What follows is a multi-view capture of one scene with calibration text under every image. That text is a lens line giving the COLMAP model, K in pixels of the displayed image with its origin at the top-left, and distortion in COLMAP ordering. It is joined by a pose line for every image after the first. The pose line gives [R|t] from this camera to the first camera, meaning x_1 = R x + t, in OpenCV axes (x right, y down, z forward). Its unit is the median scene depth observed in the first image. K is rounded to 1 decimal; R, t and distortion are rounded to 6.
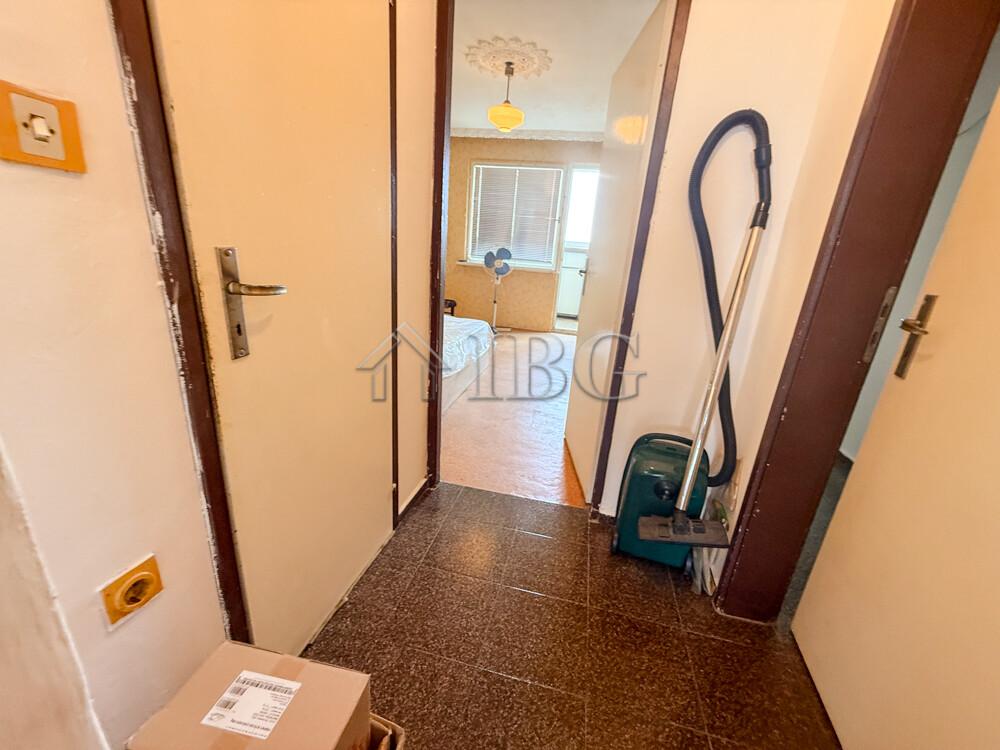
lens RADIAL K [[401.1, 0, 496.7], [0, 401.1, 381.2], [0, 0, 1]] dist [0.003101, 0.000638]
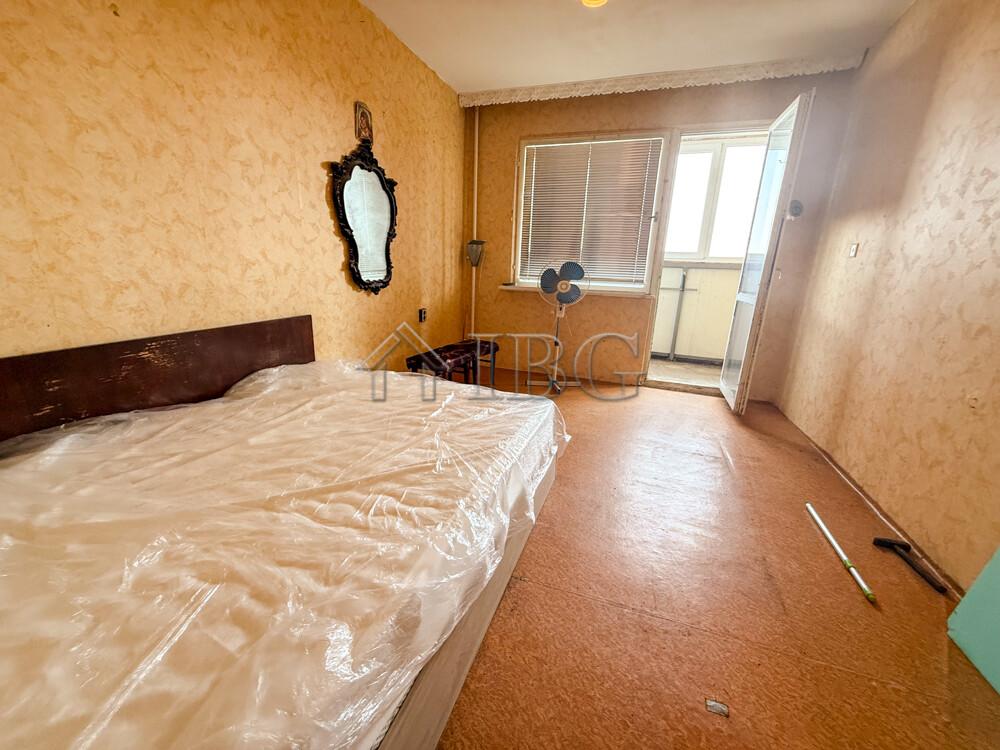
lens RADIAL K [[401.1, 0, 498.3], [0, 401.1, 379.4], [0, 0, 1]] dist [0.003101, 0.000638]
pose [[0.993242, -0.007739, -0.115804, -0.024436], [0.001759, 0.998663, -0.051654, -0.103417], [0.116049, 0.051101, 0.991928, 0.332438]]
